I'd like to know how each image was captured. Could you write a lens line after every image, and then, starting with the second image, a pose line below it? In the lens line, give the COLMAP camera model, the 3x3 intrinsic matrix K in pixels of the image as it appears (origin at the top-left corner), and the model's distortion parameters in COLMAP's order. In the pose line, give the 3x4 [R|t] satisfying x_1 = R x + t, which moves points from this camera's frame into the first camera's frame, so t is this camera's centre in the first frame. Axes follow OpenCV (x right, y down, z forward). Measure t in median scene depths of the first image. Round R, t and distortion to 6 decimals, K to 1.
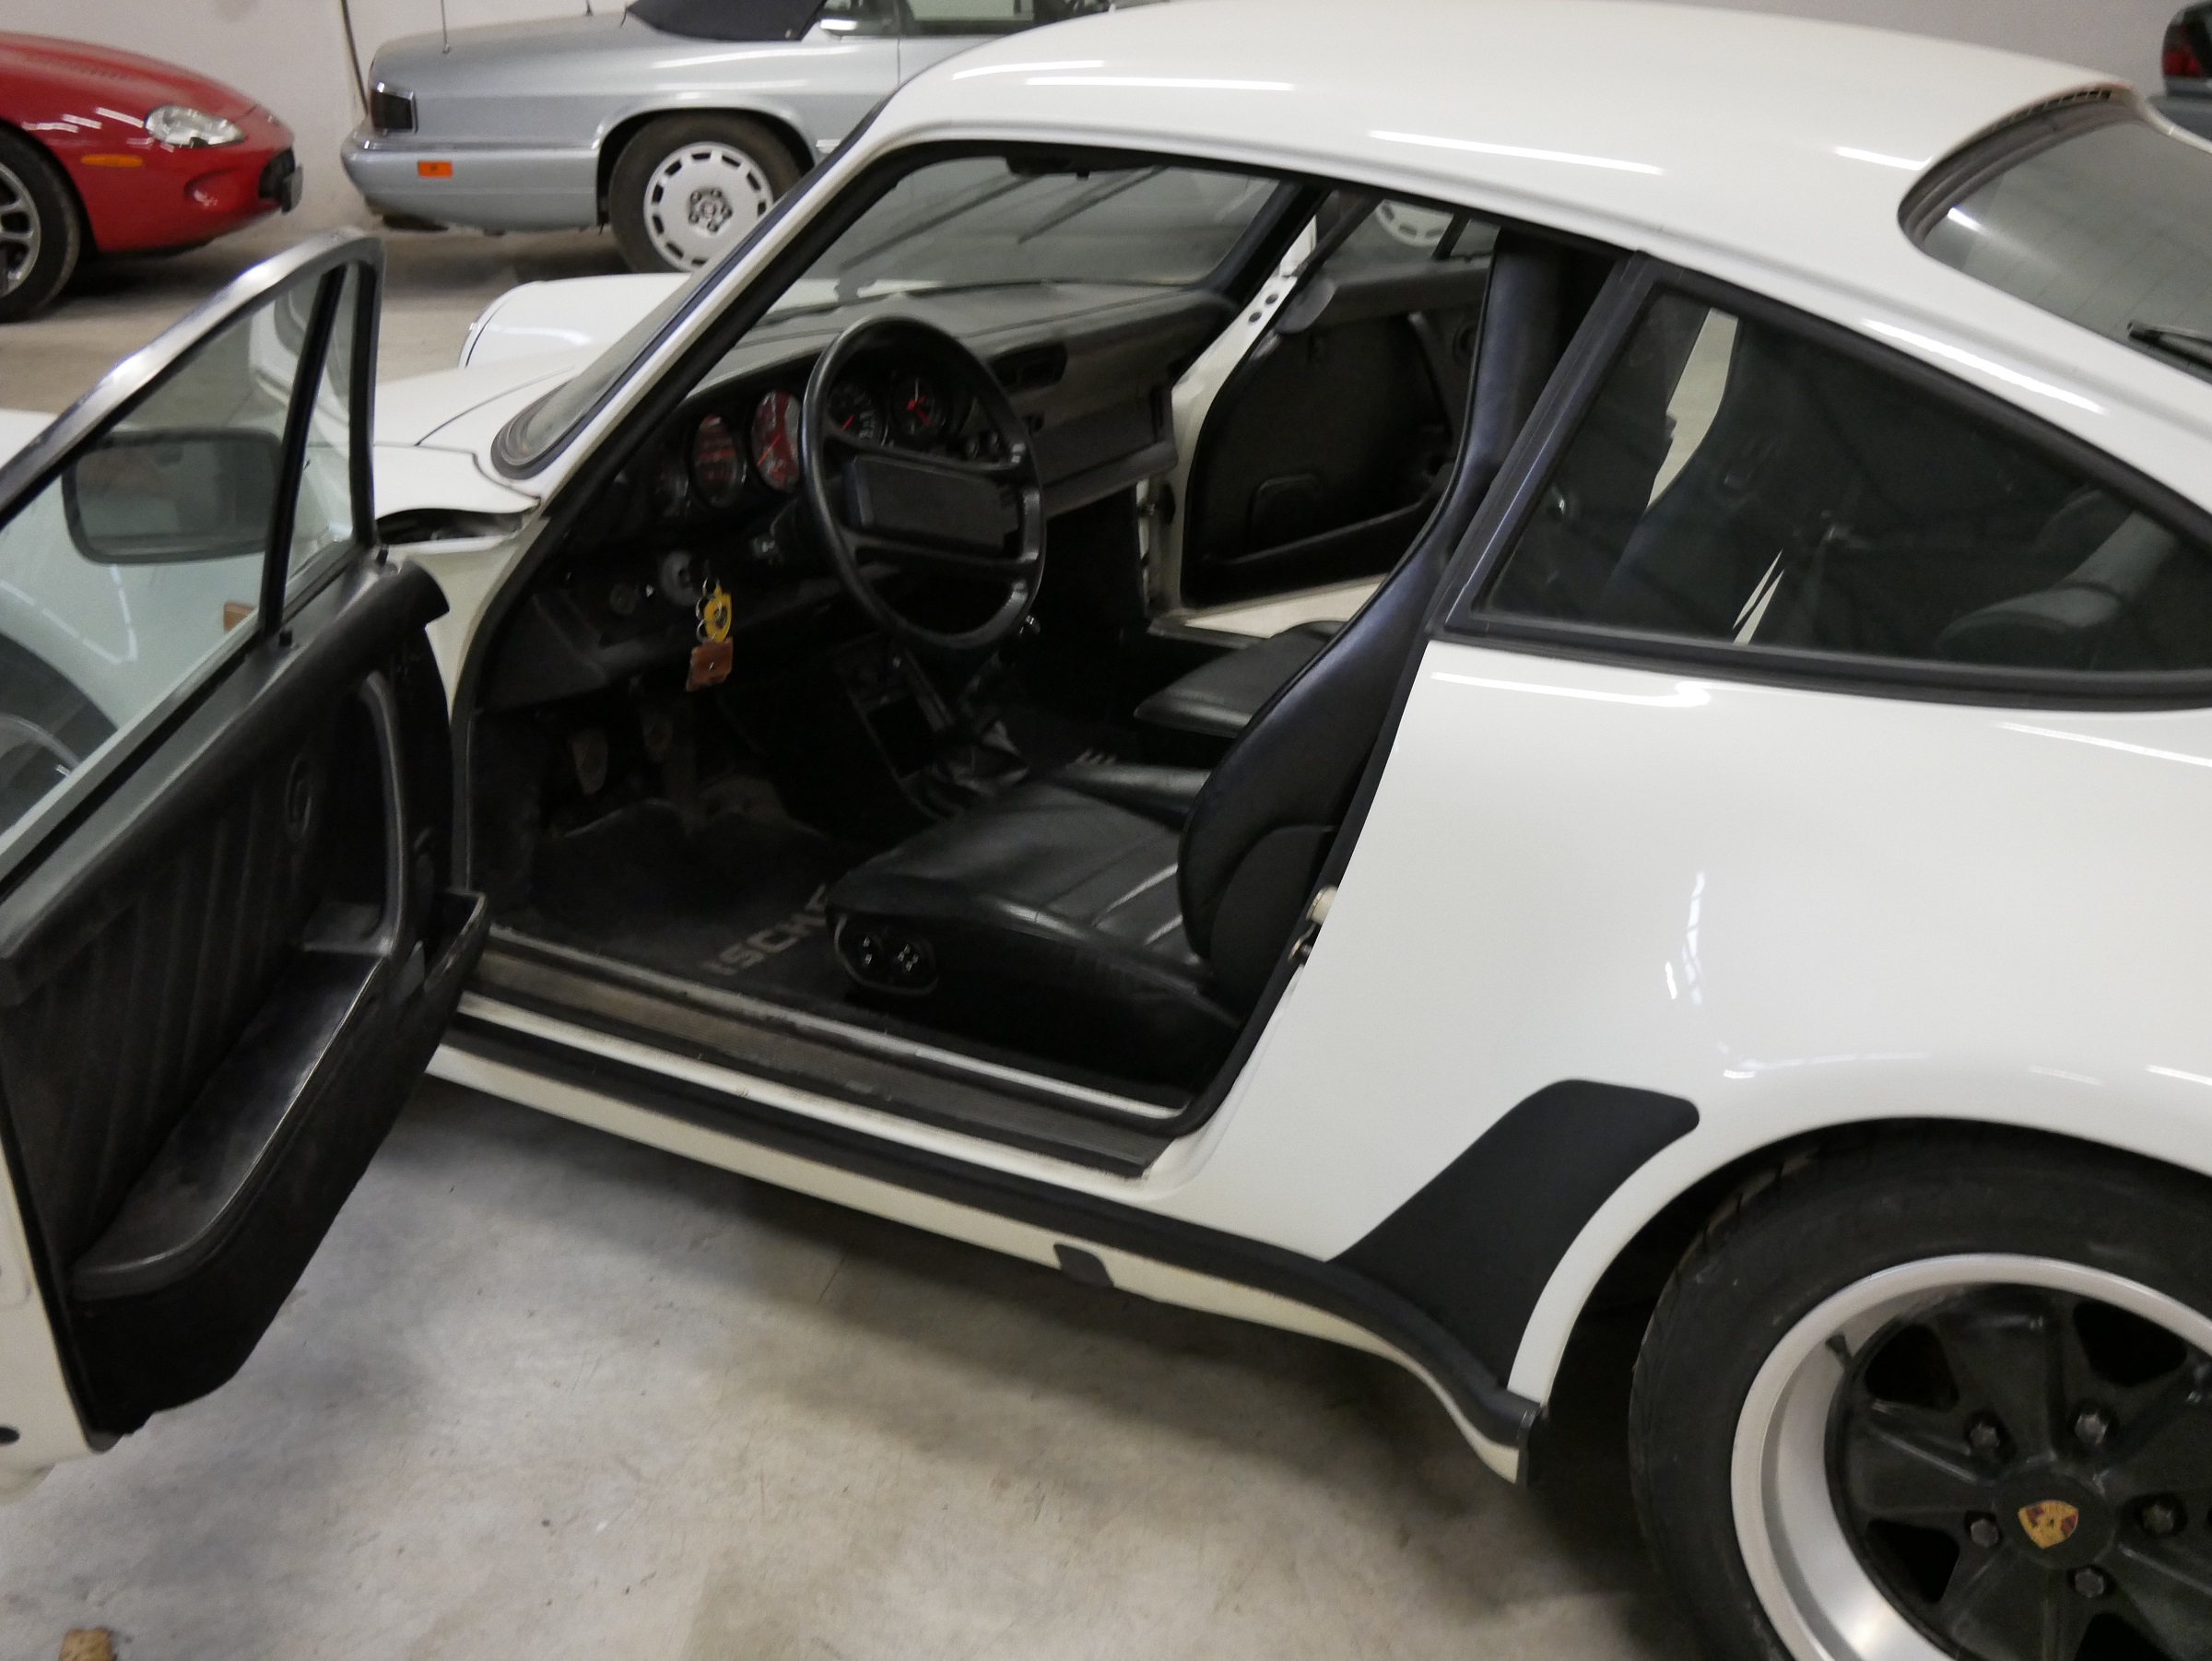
lens RADIAL K [[2698.6, 0, 1106.0], [0, 2698.6, 830.5], [0, 0, 1]] dist [0.082494, -0.003669]
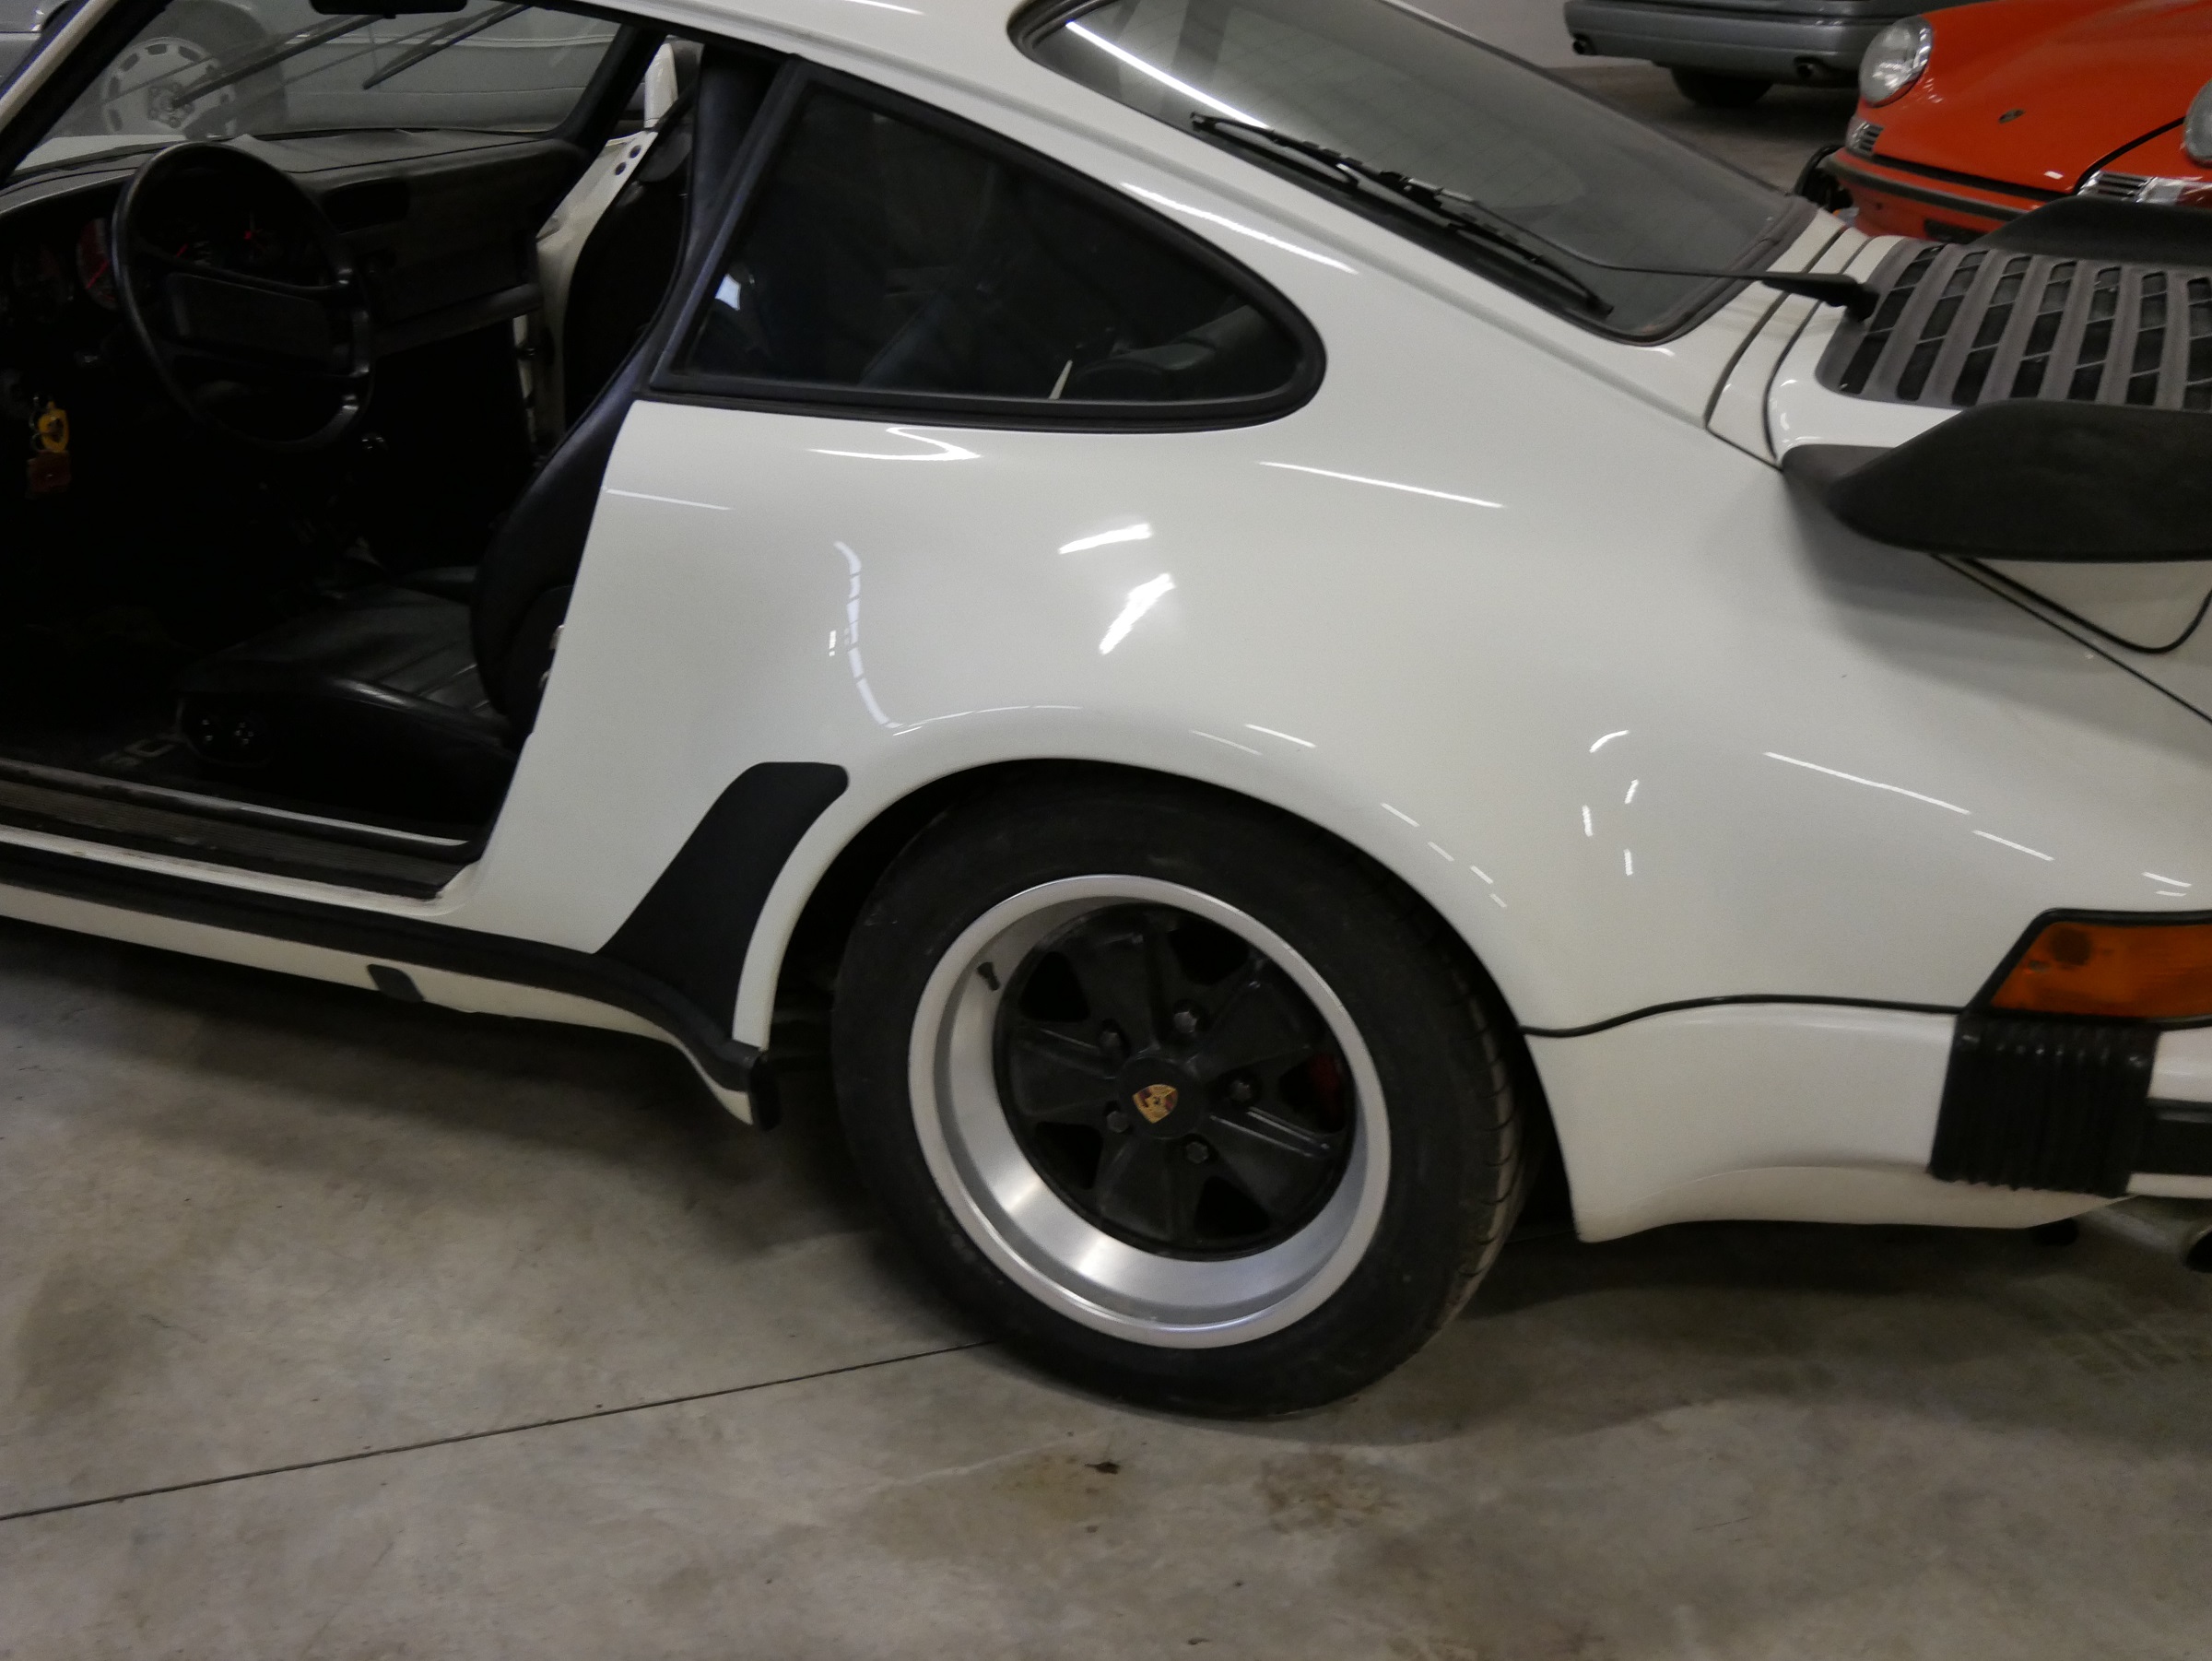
lens RADIAL K [[2752.3, 0, 1106.0], [0, 2752.3, 830.5], [0, 0, 1]] dist [-0.008525, 0.315168]
pose [[0.989868, -0.045763, 0.134413, 0.132192], [0.043024, 0.998804, 0.023213, 0.083204], [-0.135315, -0.017195, 0.990653, -0.167830]]
